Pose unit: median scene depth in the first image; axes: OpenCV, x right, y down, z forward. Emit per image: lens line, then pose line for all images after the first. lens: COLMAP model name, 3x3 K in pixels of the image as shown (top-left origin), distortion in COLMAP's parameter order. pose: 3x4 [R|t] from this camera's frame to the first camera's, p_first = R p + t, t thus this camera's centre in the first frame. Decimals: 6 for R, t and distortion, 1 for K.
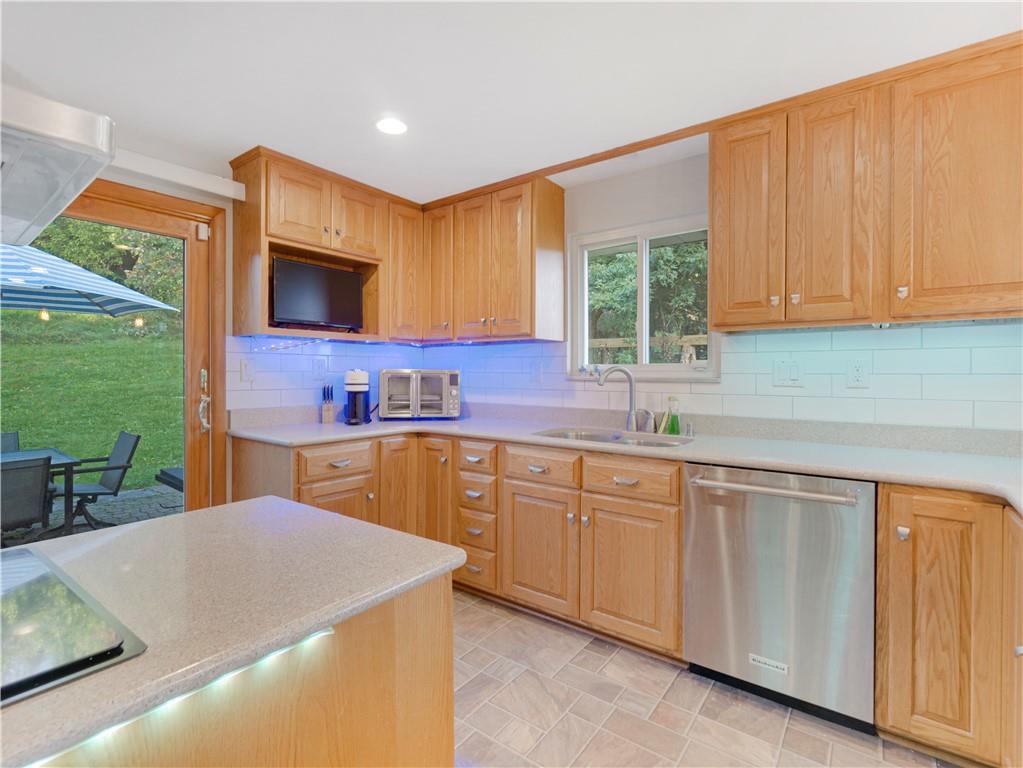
lens RADIAL K [[514.4, 0, 507.1], [0, 514.4, 371.1], [0, 0, 1]] dist [-0.000310, -0.000130]
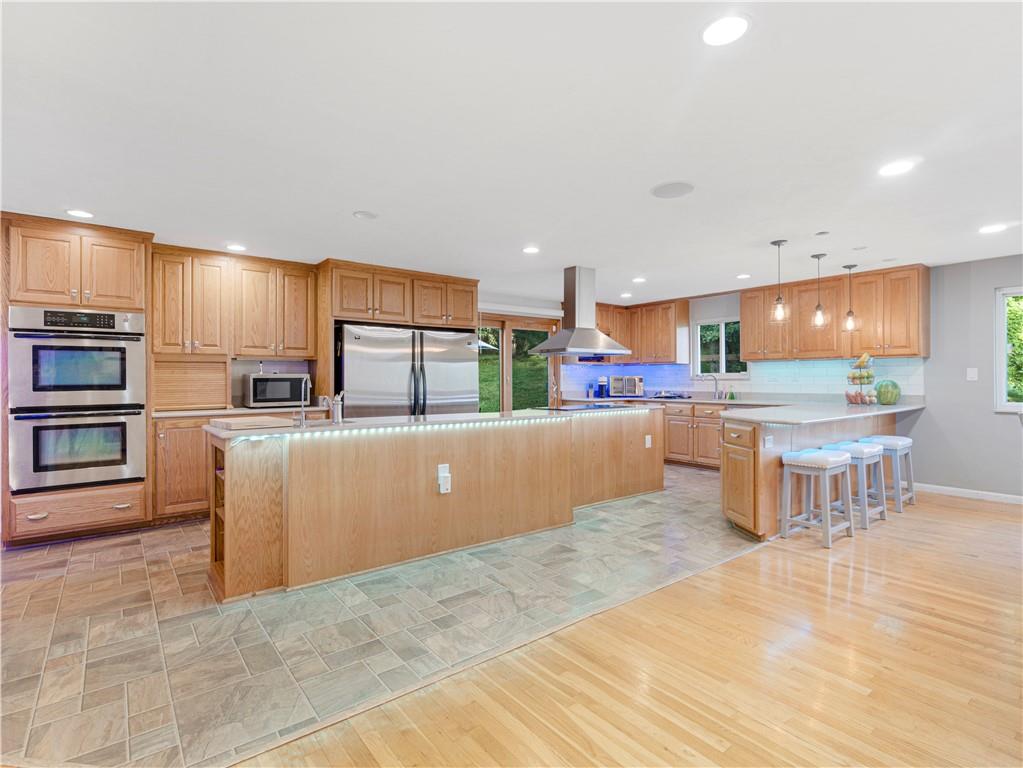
lens RADIAL K [[514.4, 0, 507.1], [0, 514.4, 371.1], [0, 0, 1]] dist [-0.000310, -0.000130]
pose [[0.965395, -0.007329, -0.260687, -0.096016], [0.002880, 0.999844, -0.017442, 0.017178], [0.260774, 0.016088, 0.965266, -1.737471]]
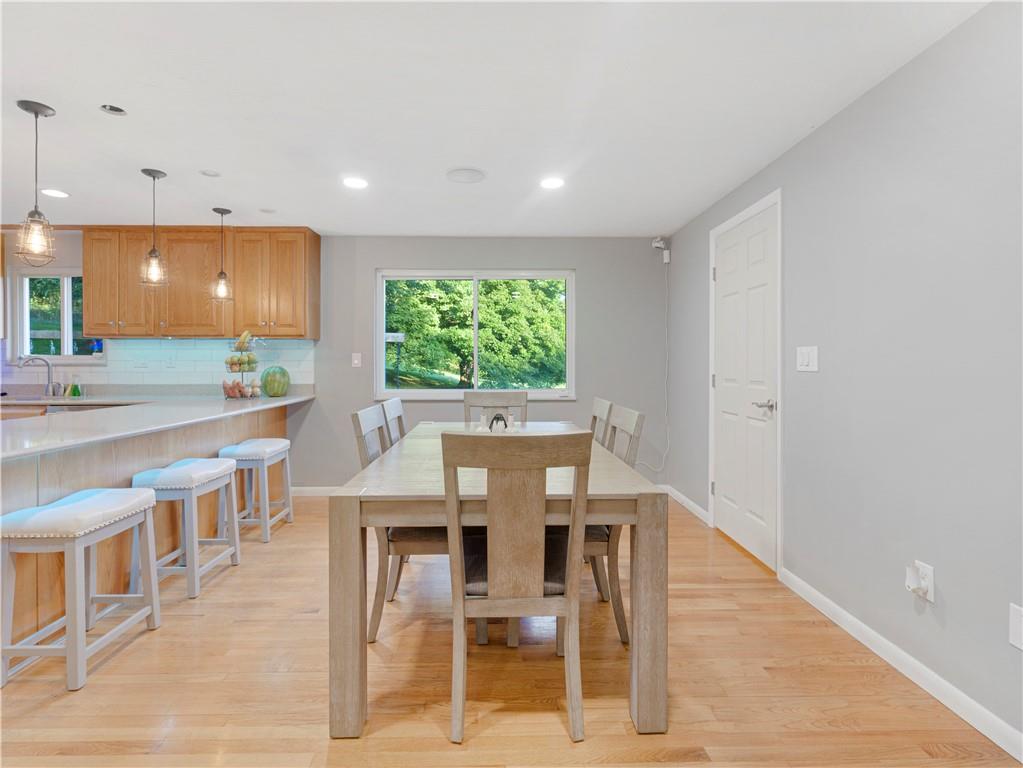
lens RADIAL K [[514.4, 0, 507.1], [0, 514.4, 371.1], [0, 0, 1]] dist [-0.000310, -0.000130]
pose [[0.778821, -0.007433, 0.627202, 0.345574], [-0.000302, 0.999925, 0.012225, 0.016912], [-0.627246, -0.009710, 0.778760, -1.164996]]
